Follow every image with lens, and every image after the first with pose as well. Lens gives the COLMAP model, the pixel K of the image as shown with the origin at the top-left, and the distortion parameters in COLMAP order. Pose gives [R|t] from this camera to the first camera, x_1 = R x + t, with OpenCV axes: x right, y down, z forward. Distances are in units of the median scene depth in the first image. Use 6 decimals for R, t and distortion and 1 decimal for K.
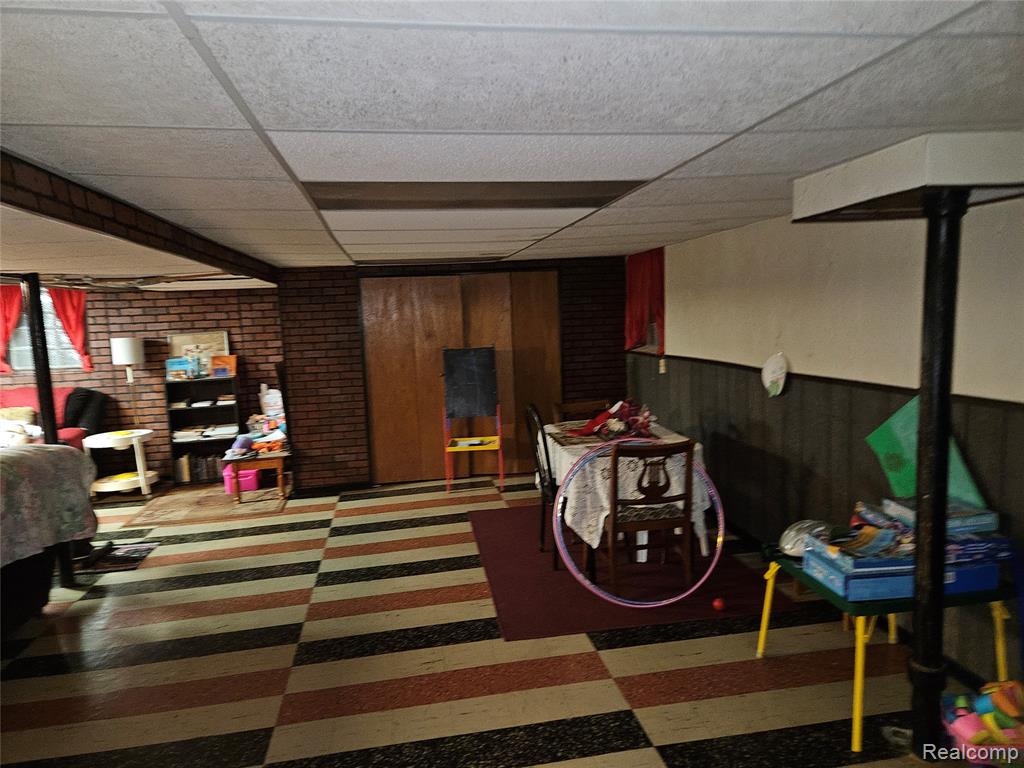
lens RADIAL K [[681.5, 0, 501.5], [0, 681.5, 390.7], [0, 0, 1]] dist [0.069315, -0.053593]
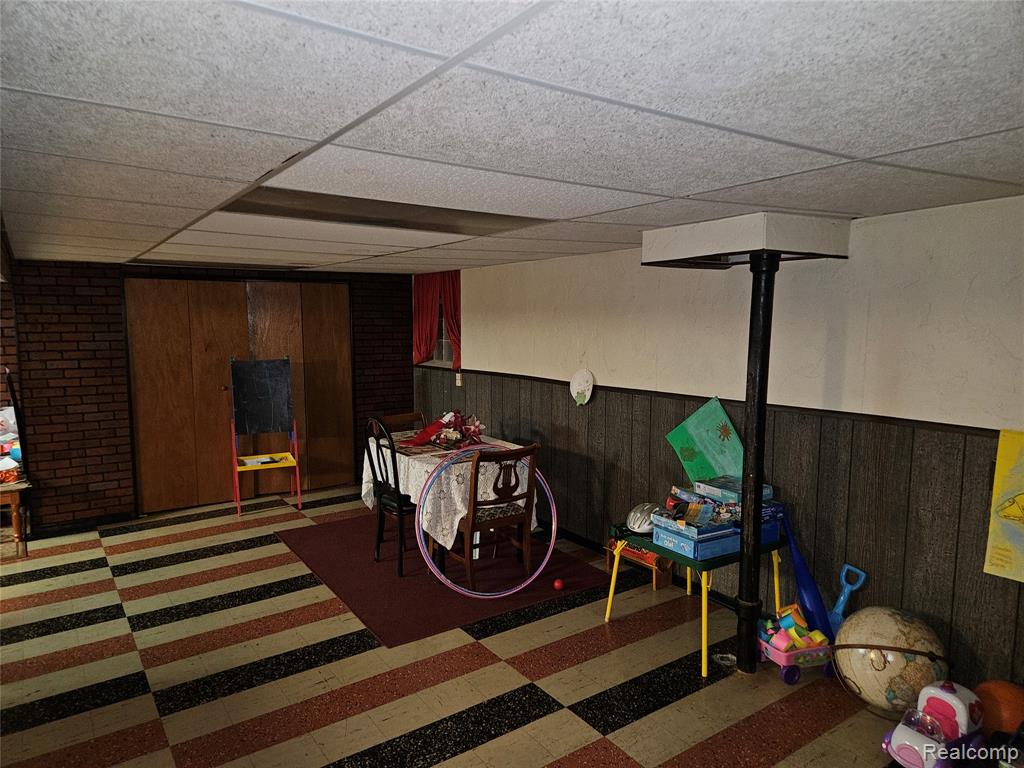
lens RADIAL K [[690.6, 0, 489.7], [0, 690.6, 392.5], [0, 0, 1]] dist [0.044164, -0.004236]
pose [[0.898967, -0.006593, 0.437966, -0.266016], [0.014446, 0.999789, -0.014601, 0.001534], [-0.437777, 0.019453, 0.898873, -0.002579]]
